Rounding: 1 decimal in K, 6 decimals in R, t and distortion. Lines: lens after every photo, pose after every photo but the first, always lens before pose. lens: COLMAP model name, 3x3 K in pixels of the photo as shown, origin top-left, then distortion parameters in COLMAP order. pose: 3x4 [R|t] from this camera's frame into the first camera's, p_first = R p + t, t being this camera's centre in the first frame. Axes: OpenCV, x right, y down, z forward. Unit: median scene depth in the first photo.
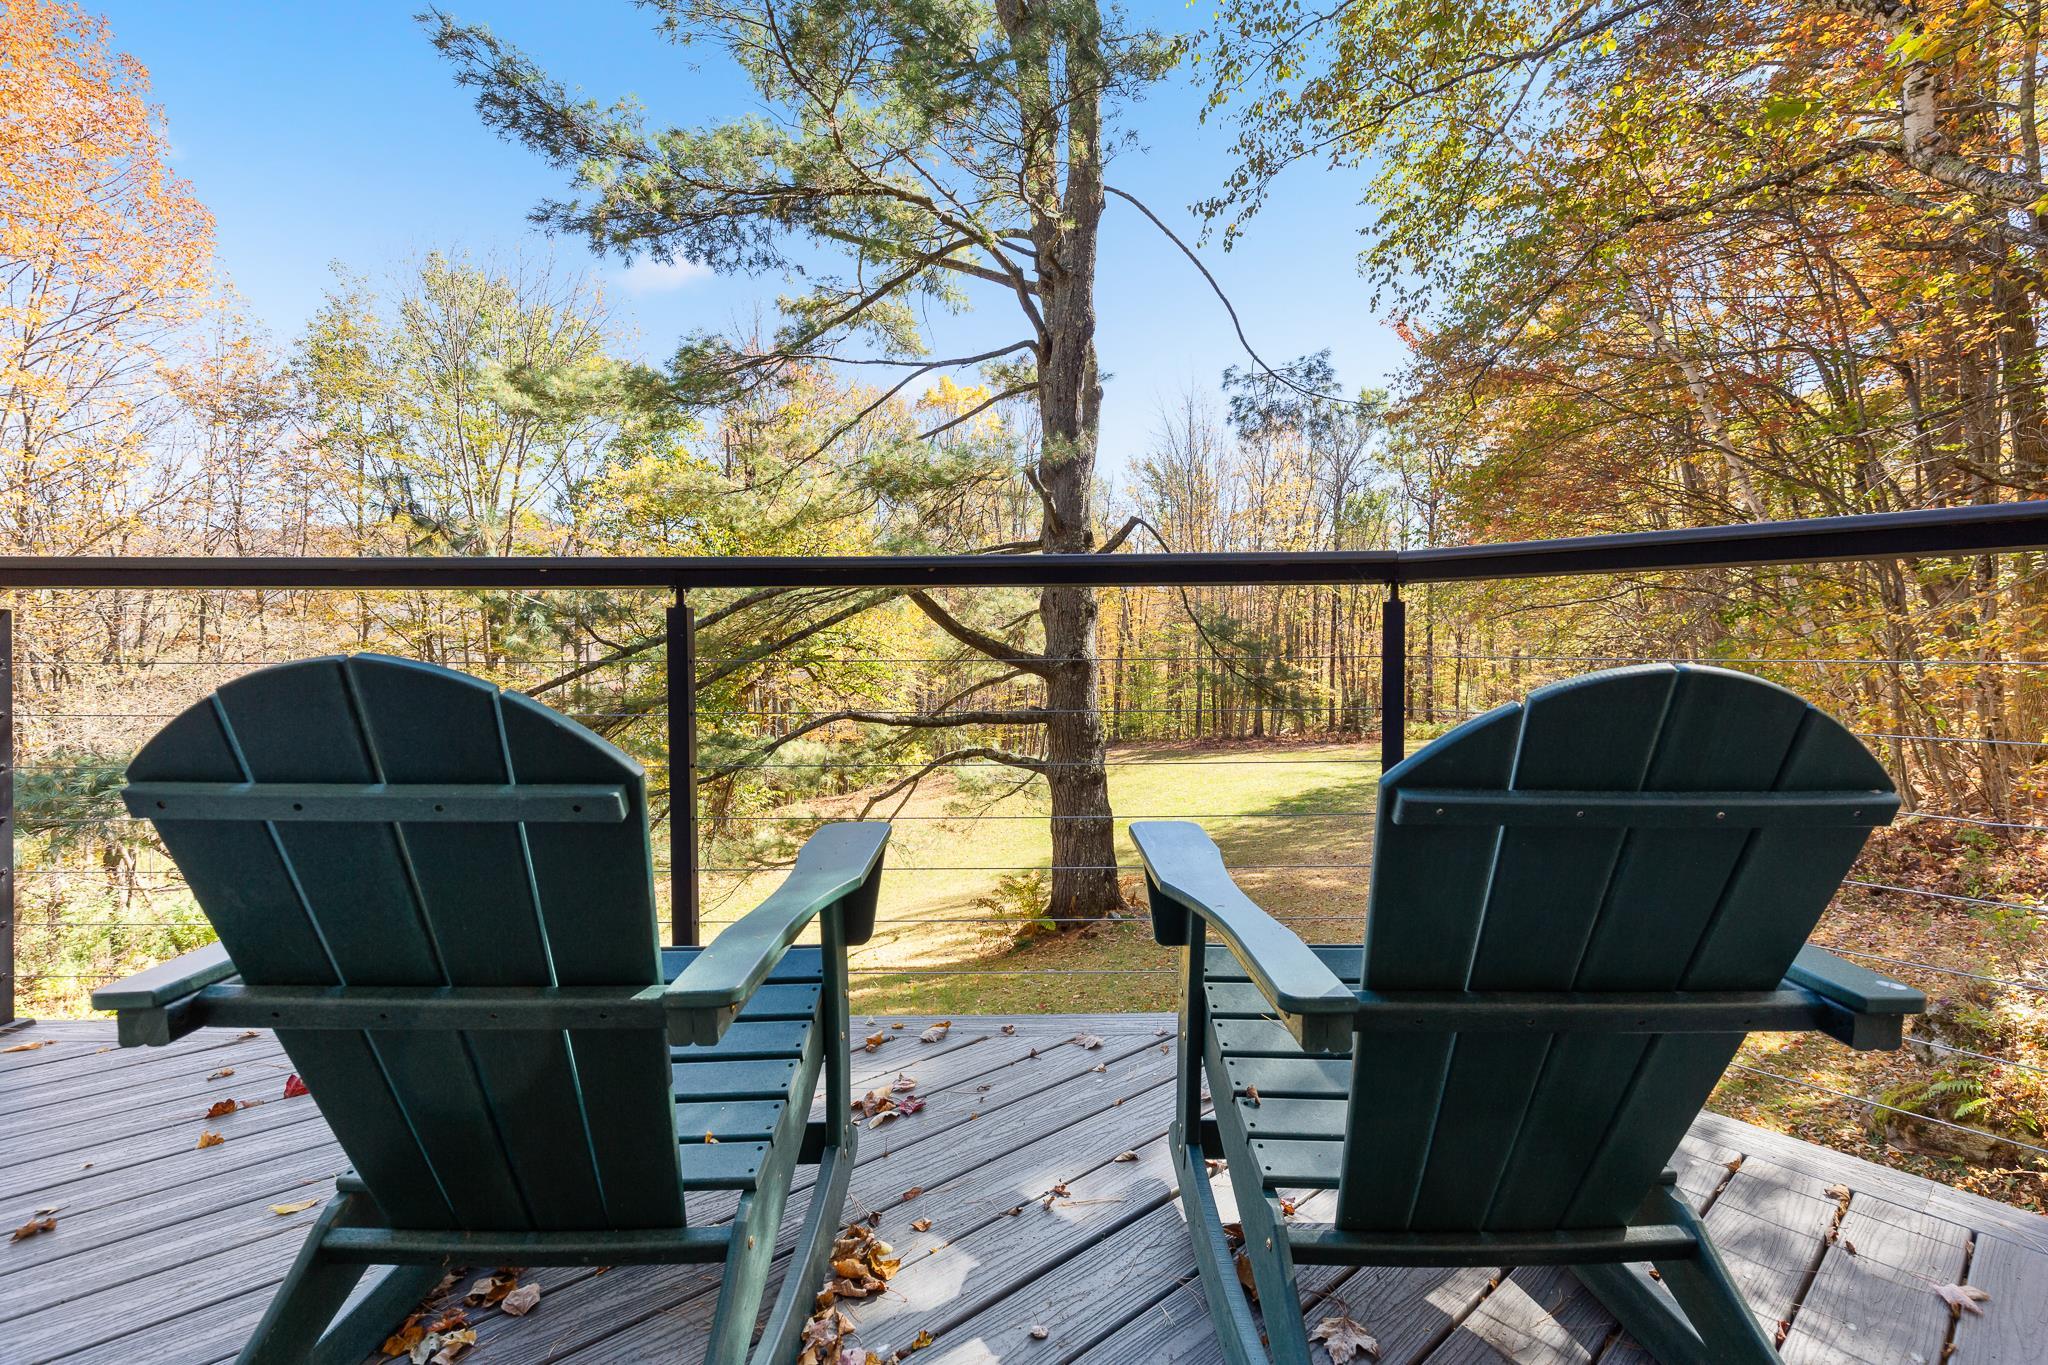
lens RADIAL K [[939.9, 0, 1021.2], [0, 939.9, 682.1], [0, 0, 1]] dist [0.000314, -0.000844]
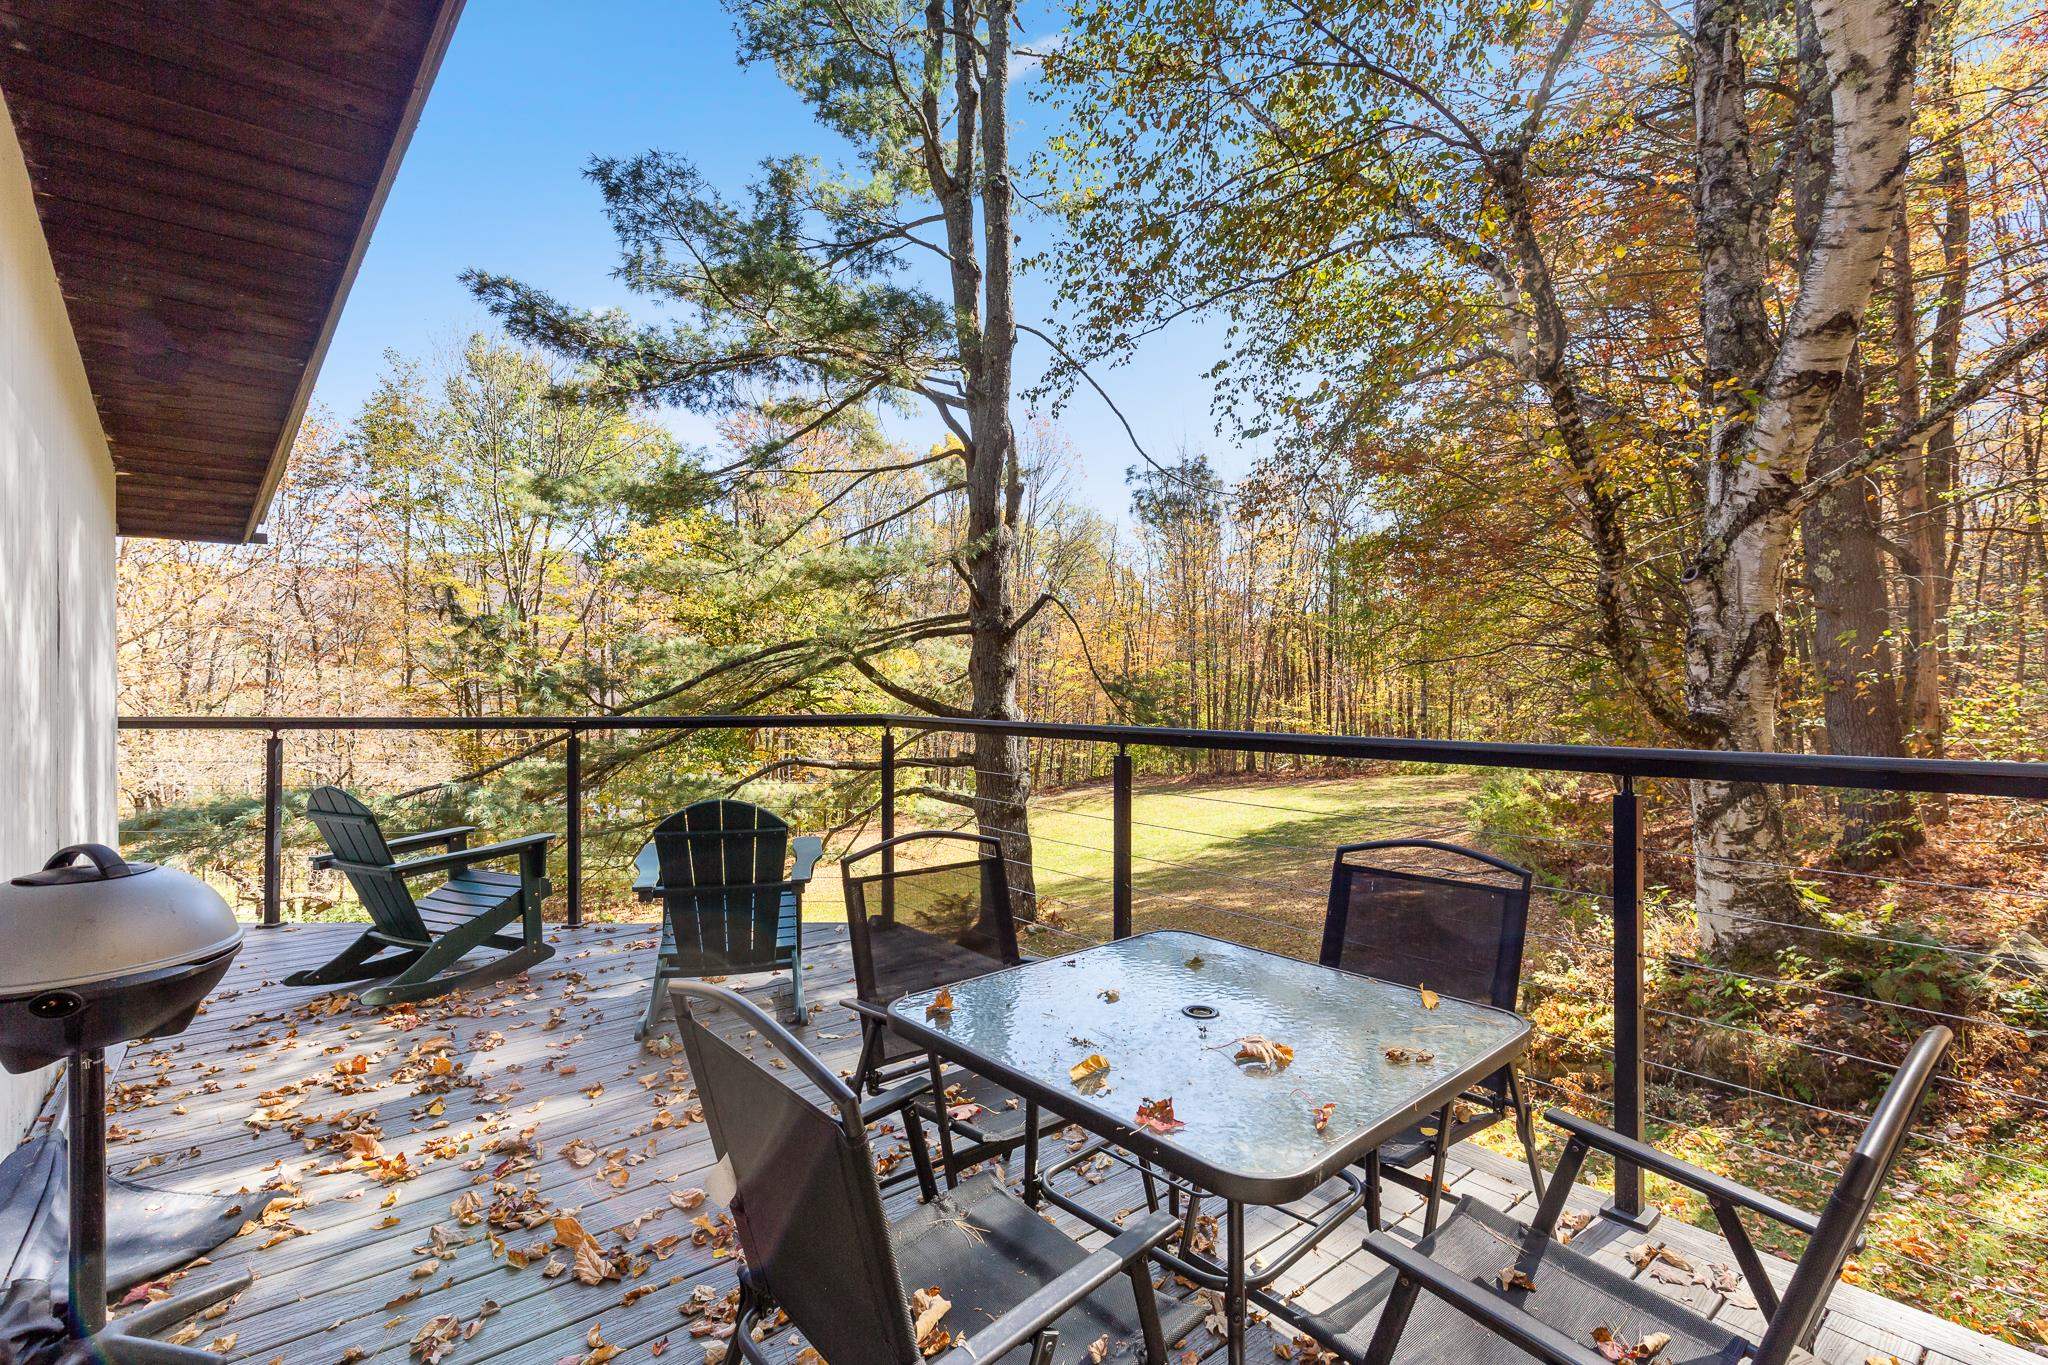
lens RADIAL K [[939.9, 0, 1027.3], [0, 939.9, 682.8], [0, 0, 1]] dist [0.000314, -0.000844]
pose [[0.999716, -0.003011, -0.023661, 0.120288], [0.002202, 0.999415, -0.034137, -0.020396], [0.023750, 0.034075, 0.999137, -0.189487]]
